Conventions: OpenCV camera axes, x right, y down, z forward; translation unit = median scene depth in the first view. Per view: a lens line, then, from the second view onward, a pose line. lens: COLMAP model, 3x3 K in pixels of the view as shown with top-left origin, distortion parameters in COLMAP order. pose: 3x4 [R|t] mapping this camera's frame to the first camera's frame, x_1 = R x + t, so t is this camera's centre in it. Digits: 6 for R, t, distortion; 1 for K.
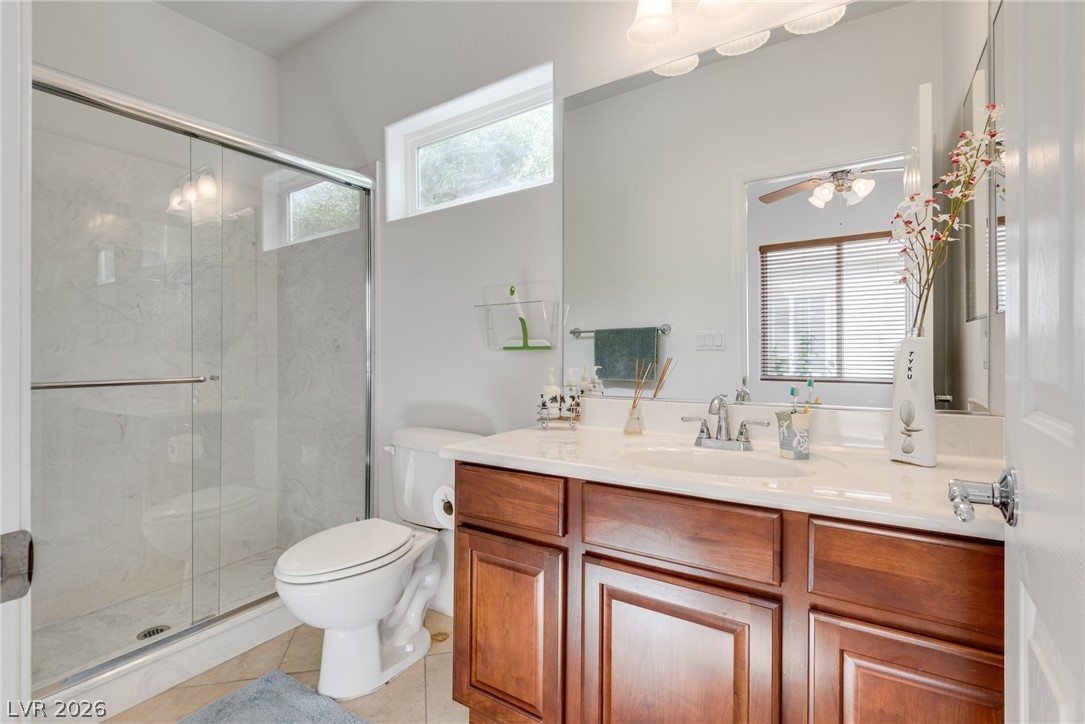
lens RADIAL K [[497.8, 0, 535.7], [0, 497.8, 355.7], [0, 0, 1]] dist [0.034833, -0.025078]
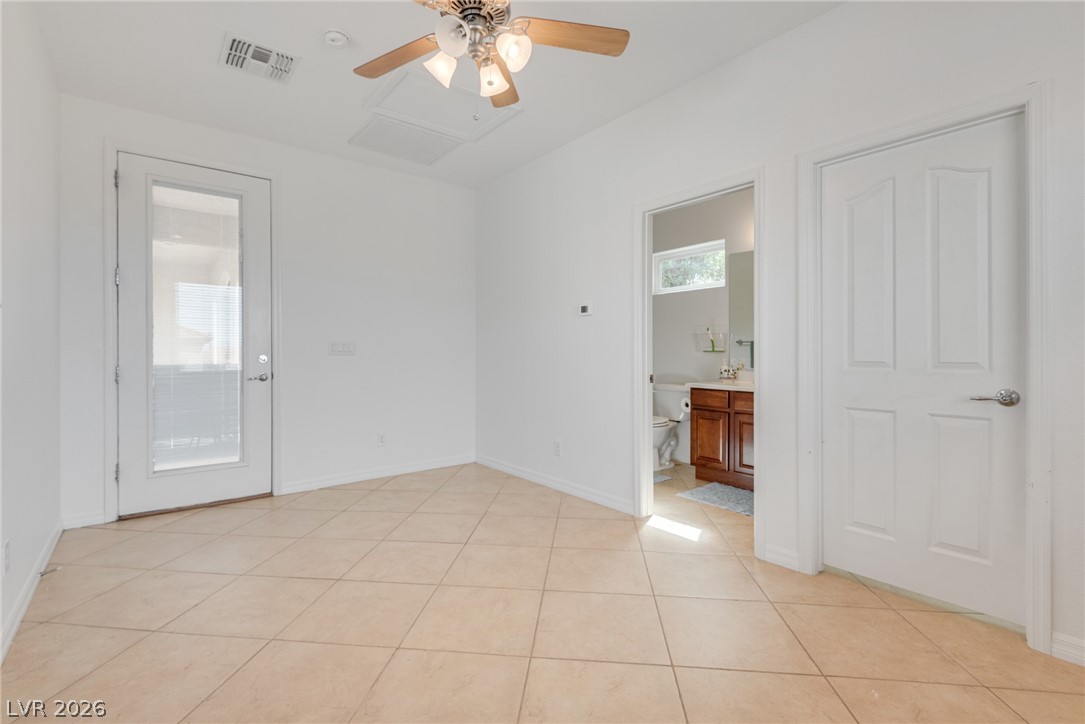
lens RADIAL K [[497.8, 0, 535.7], [0, 497.8, 355.7], [0, 0, 1]] dist [0.034833, -0.025078]
pose [[0.945491, -0.001403, -0.325645, -0.049630], [-0.000576, 0.999982, -0.005980, 0.023727], [0.325647, 0.005841, 0.945473, -1.788078]]
